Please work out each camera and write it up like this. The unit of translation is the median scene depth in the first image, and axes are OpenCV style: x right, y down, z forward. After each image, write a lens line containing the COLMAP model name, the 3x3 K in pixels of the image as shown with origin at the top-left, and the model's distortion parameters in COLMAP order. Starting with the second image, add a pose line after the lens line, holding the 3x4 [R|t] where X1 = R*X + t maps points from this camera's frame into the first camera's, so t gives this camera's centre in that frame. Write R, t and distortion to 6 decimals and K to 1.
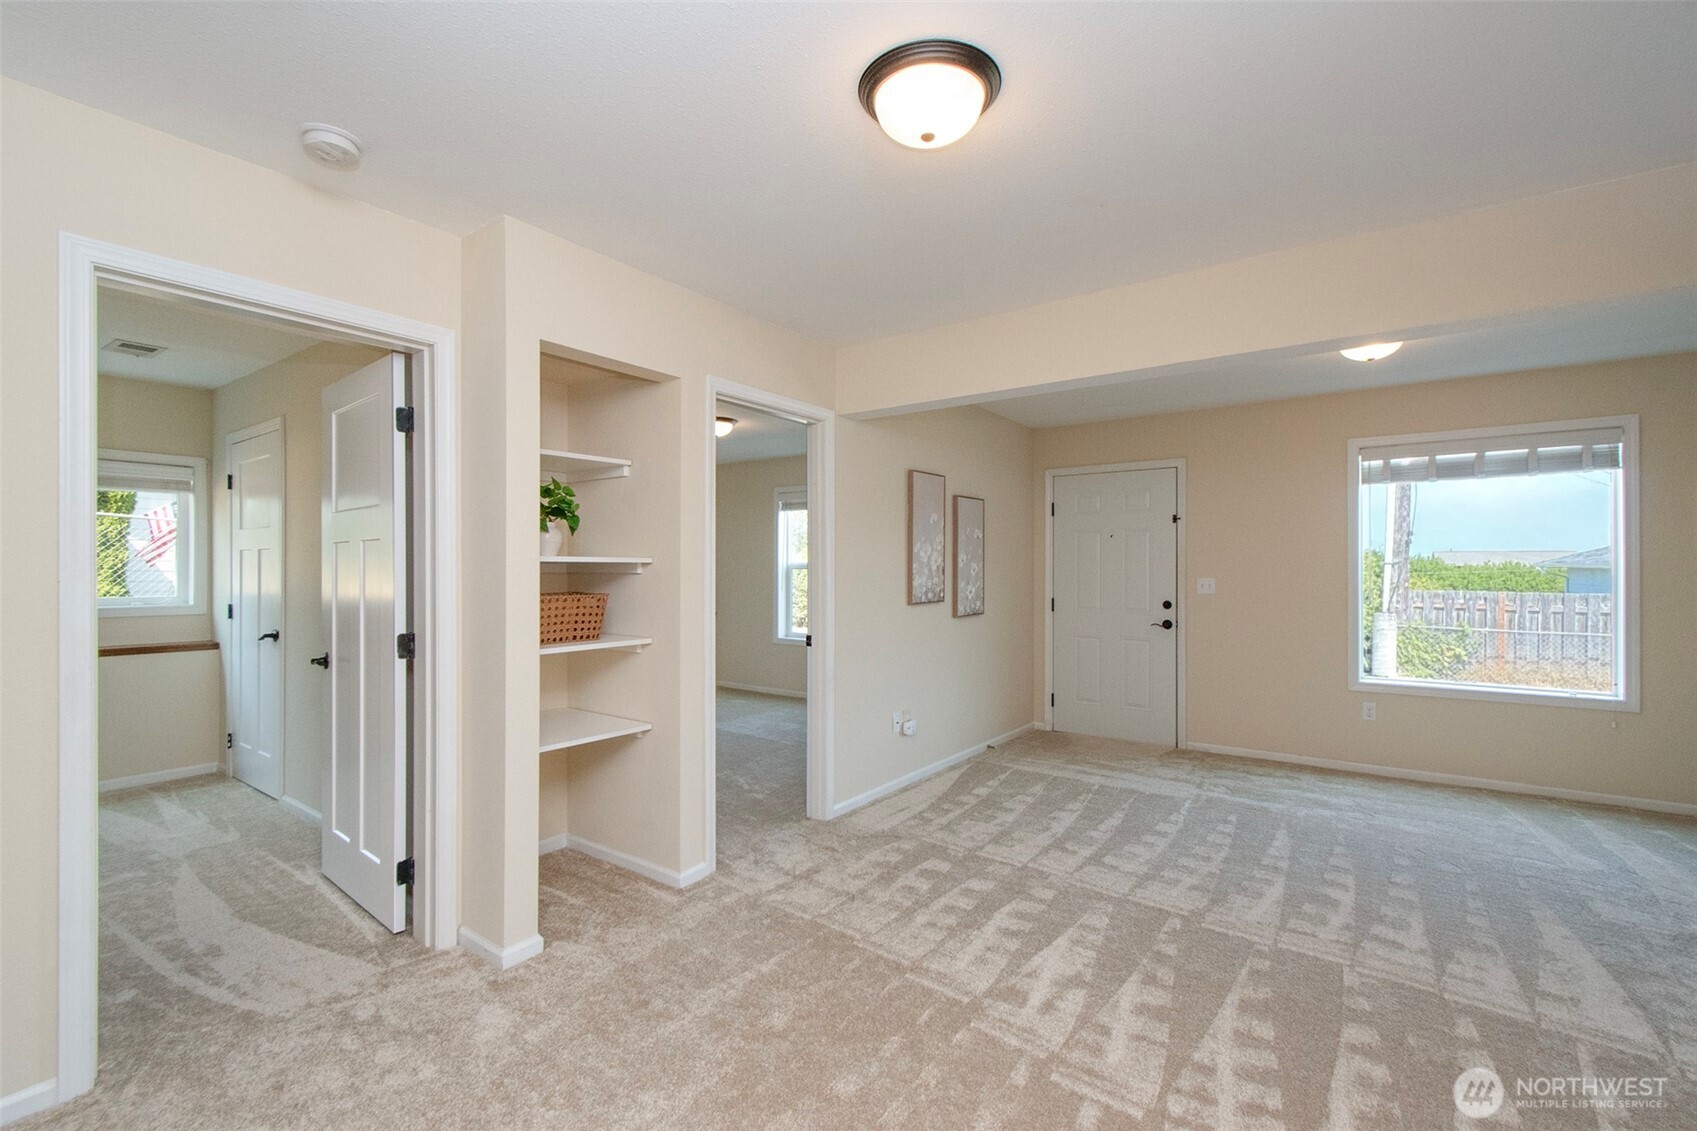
lens RADIAL K [[743.3, 0, 848.5], [0, 743.3, 565.5], [0, 0, 1]] dist [0.002970, 0.000170]
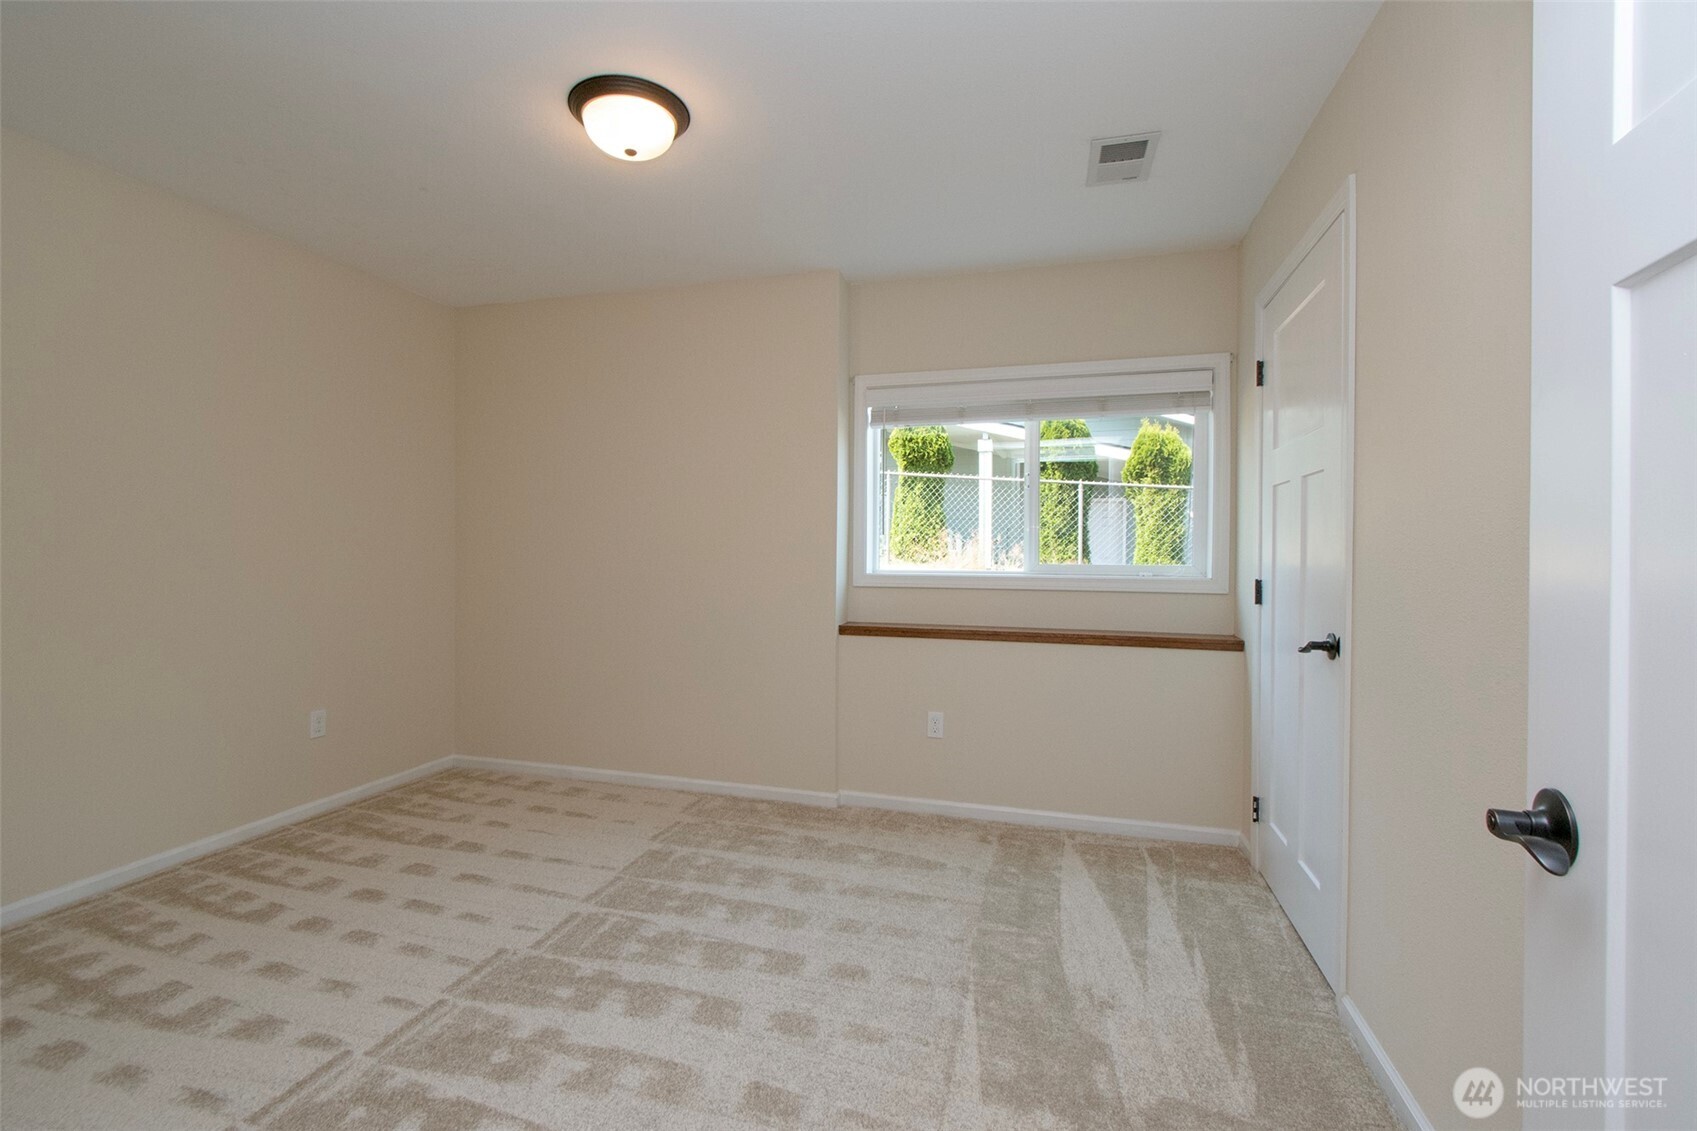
lens RADIAL K [[741.8, 0, 848.5], [0, 741.8, 565.5], [0, 0, 1]] dist [0.012904, 0.000006]
pose [[0.339899, 0.016303, -0.940321, -0.381268], [0.000890, 0.999844, 0.017657, 0.029996], [0.940462, -0.006839, 0.339831, 0.488834]]
